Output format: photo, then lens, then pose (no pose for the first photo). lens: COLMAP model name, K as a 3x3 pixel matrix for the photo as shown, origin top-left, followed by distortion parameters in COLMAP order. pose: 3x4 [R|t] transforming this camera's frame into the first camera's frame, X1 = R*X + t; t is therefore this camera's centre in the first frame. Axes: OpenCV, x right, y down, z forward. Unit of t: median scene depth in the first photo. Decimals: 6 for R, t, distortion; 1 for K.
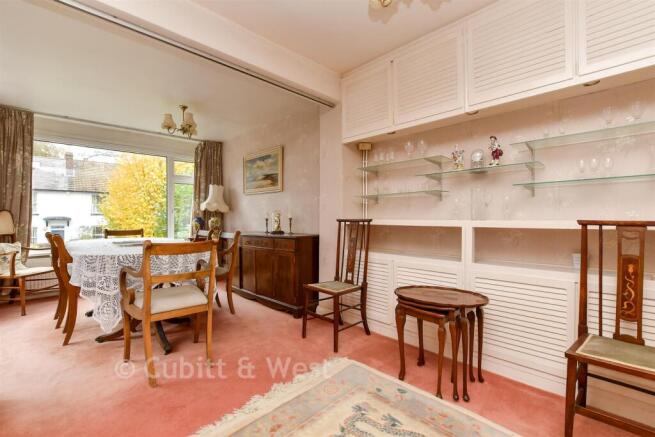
lens RADIAL K [[289.9, 0, 329.1], [0, 289.9, 217.8], [0, 0, 1]] dist [-0.017103, 0.001449]
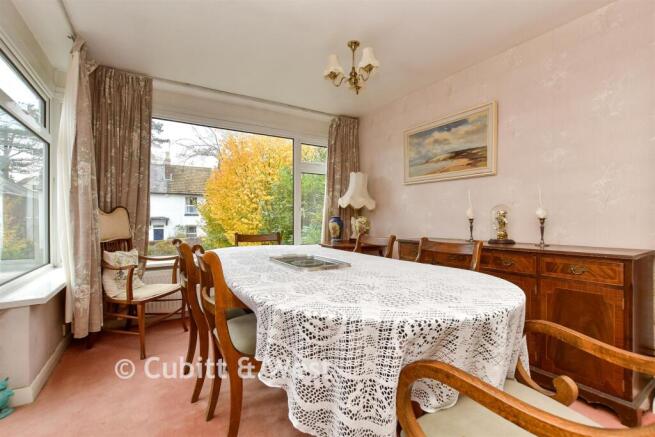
lens RADIAL K [[289.9, 0, 327.2], [0, 289.9, 217.5], [0, 0, 1]] dist [-0.017103, 0.001449]
pose [[0.975048, 0.001181, -0.221992, -0.397930], [-0.001915, 0.999993, -0.003091, 0.002666], [0.221987, 0.003439, 0.975044, 0.344361]]
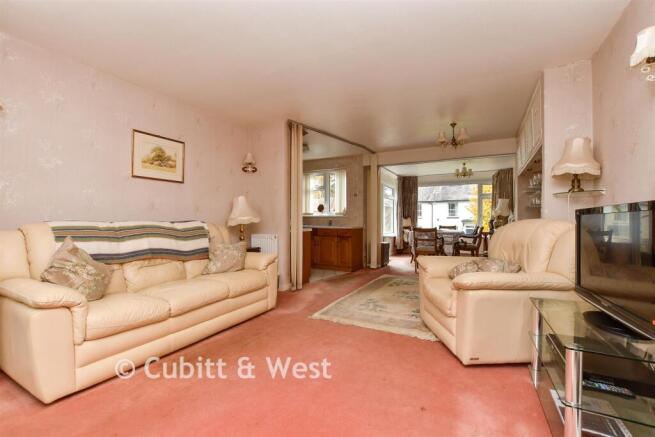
lens RADIAL K [[289.9, 0, 326.0], [0, 289.9, 219.1], [0, 0, 1]] dist [-0.017103, 0.001449]
pose [[0.302251, -0.001272, -0.953227, 1.012746], [-0.001084, 0.999998, -0.001679, -0.002318], [0.953228, 0.001541, 0.302249, -0.452515]]
